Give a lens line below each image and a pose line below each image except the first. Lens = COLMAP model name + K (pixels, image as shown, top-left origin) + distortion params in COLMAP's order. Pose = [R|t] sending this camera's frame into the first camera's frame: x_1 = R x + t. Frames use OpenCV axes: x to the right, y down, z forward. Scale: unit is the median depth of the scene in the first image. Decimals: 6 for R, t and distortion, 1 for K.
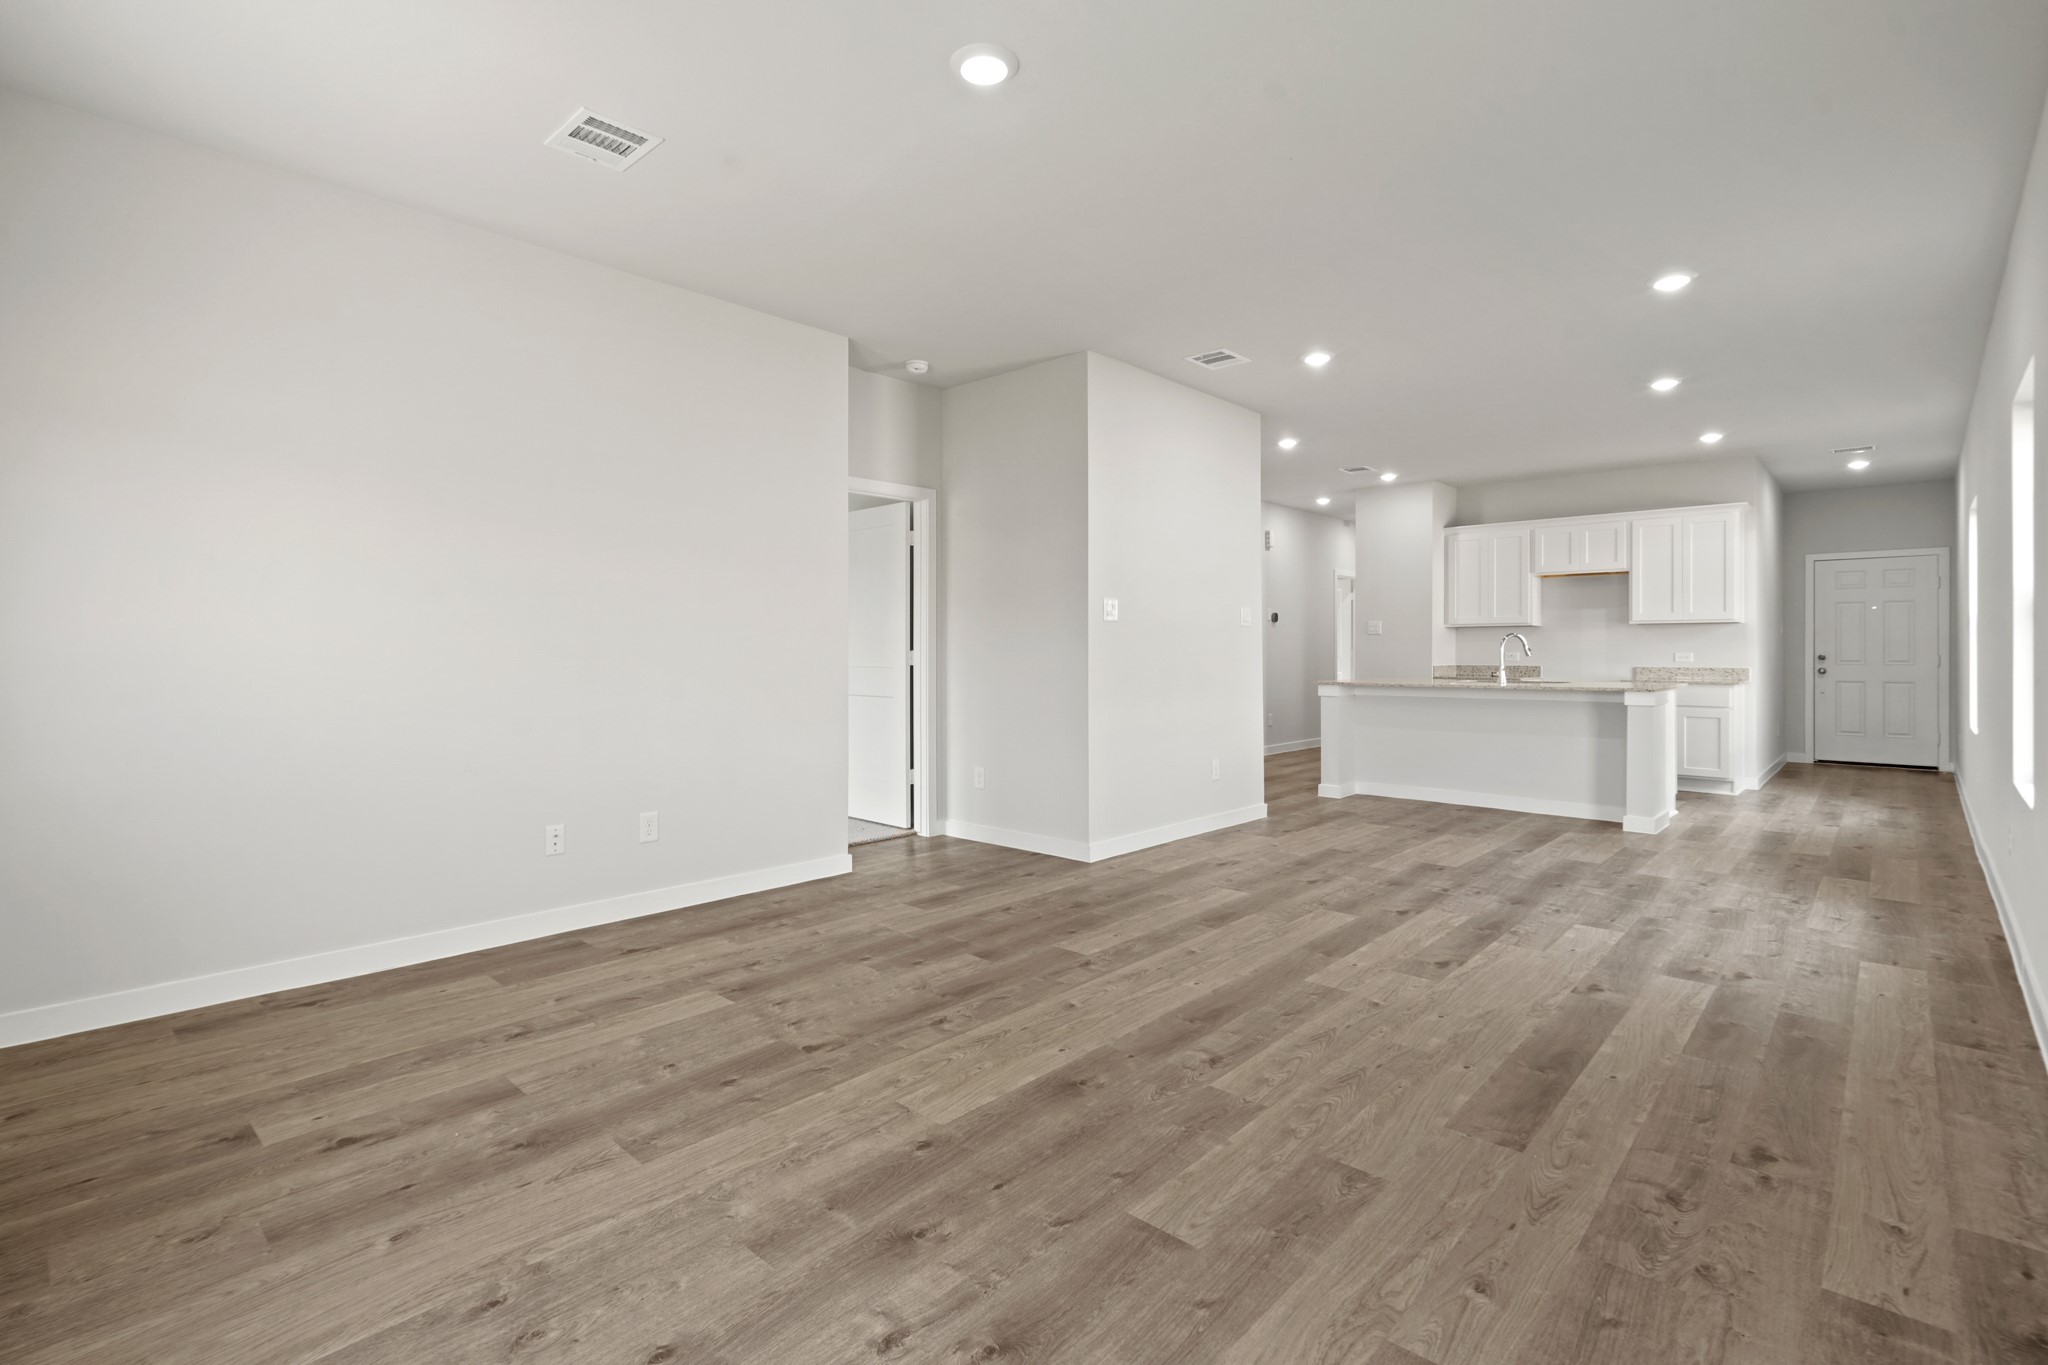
lens RADIAL K [[959.4, 0, 1025.0], [0, 959.4, 646.3], [0, 0, 1]] dist [-0.001728, 0.000028]
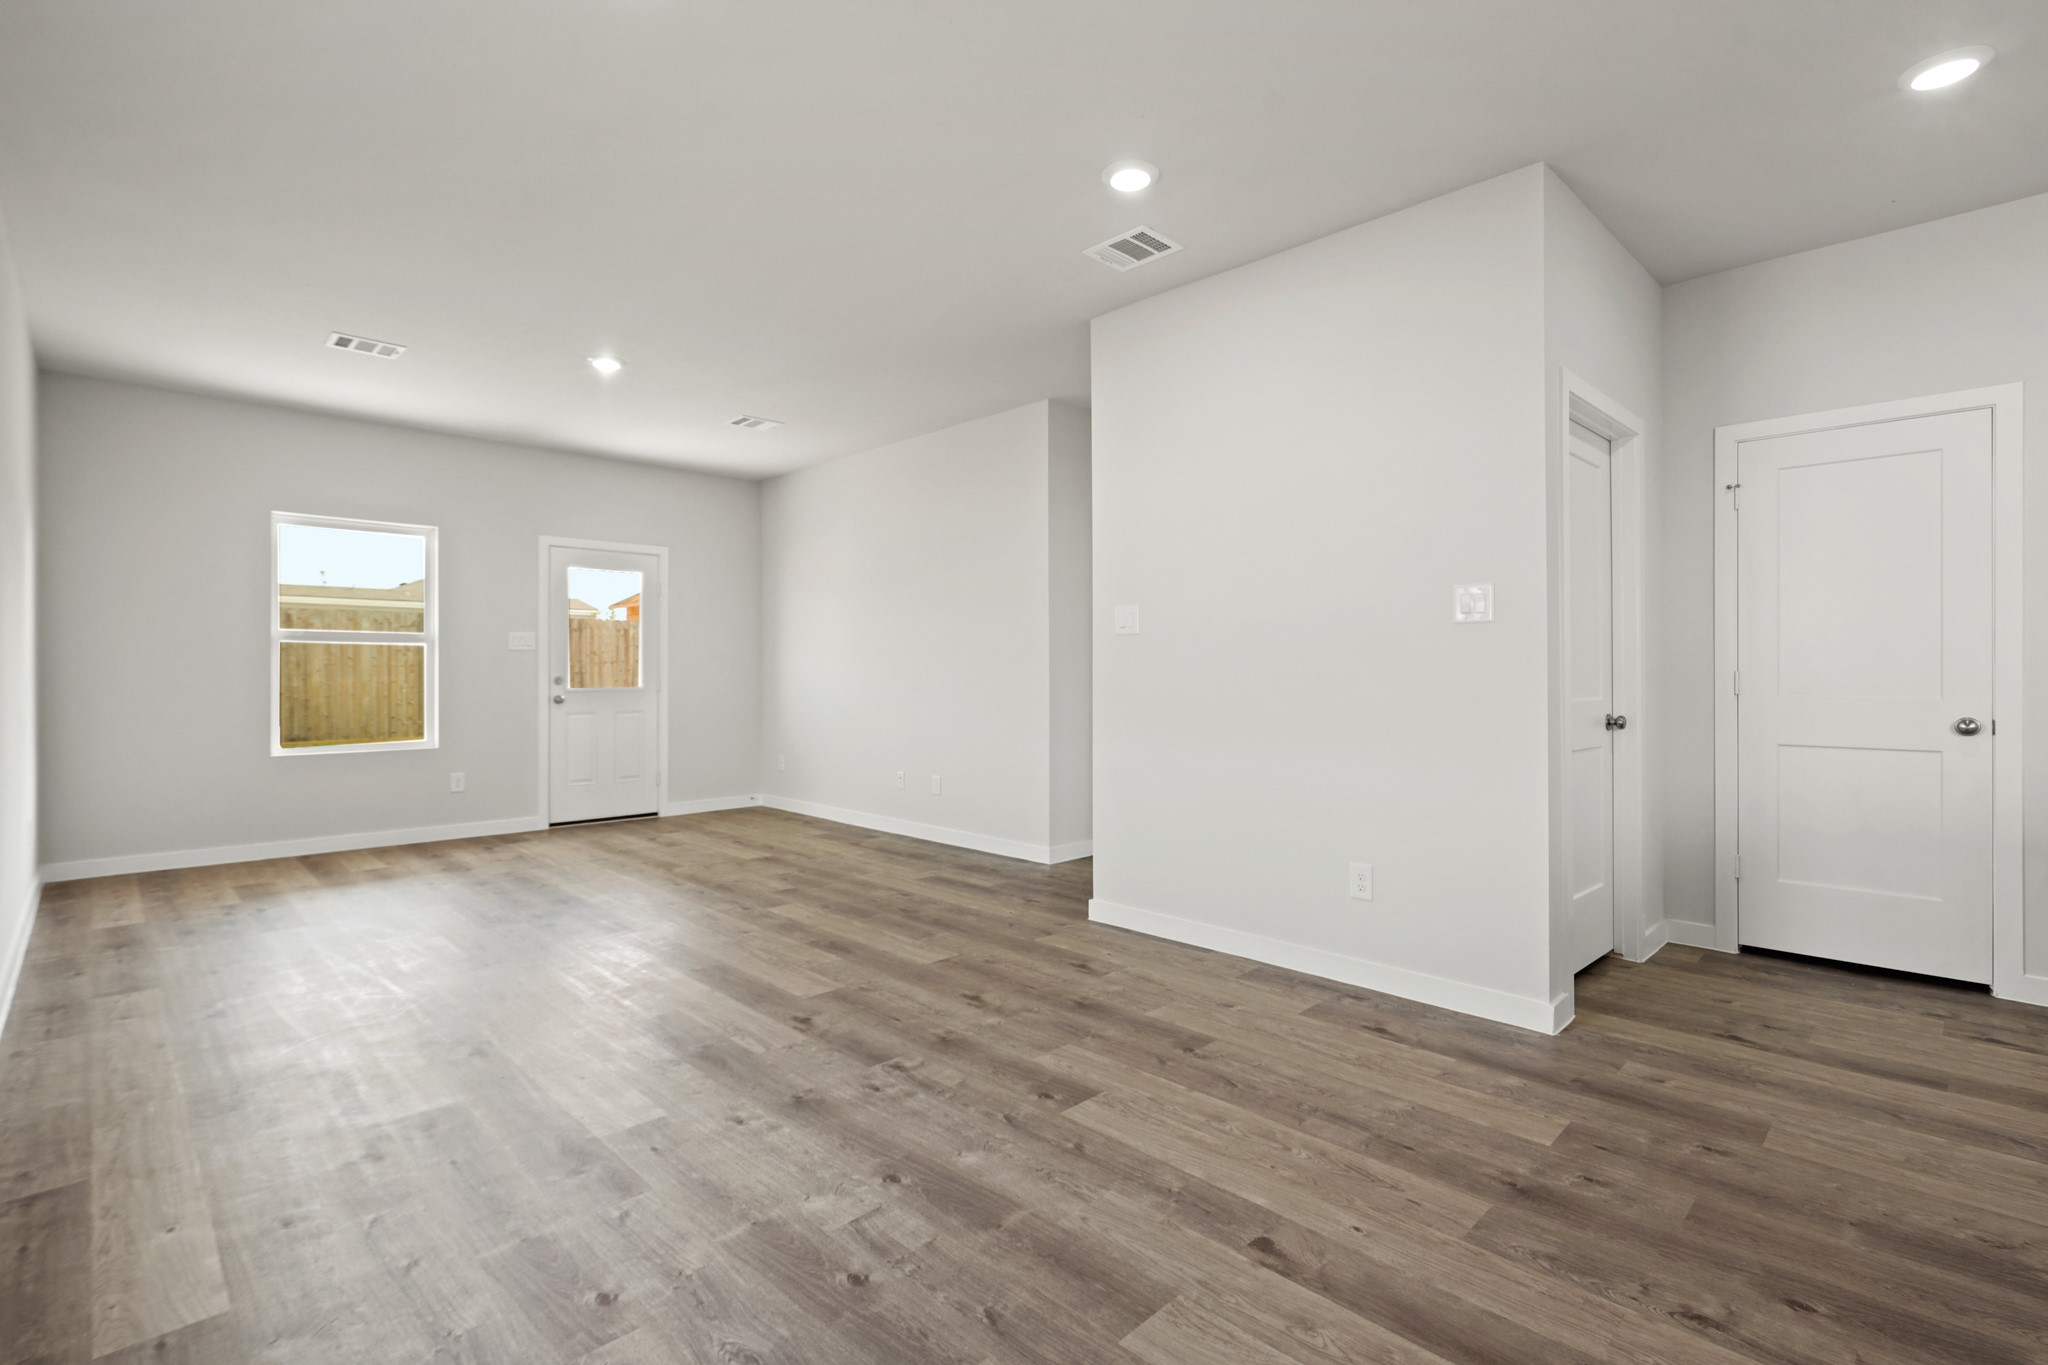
lens RADIAL K [[944.6, 0, 1013.2], [0, 944.6, 681.9], [0, 0, 1]] dist [-0.007894, 0.000779]
pose [[-0.056454, 0.010374, -0.998351, 0.584063], [0.007309, 0.999924, 0.009977, 0.009899], [0.998378, -0.006733, -0.056525, 0.630300]]
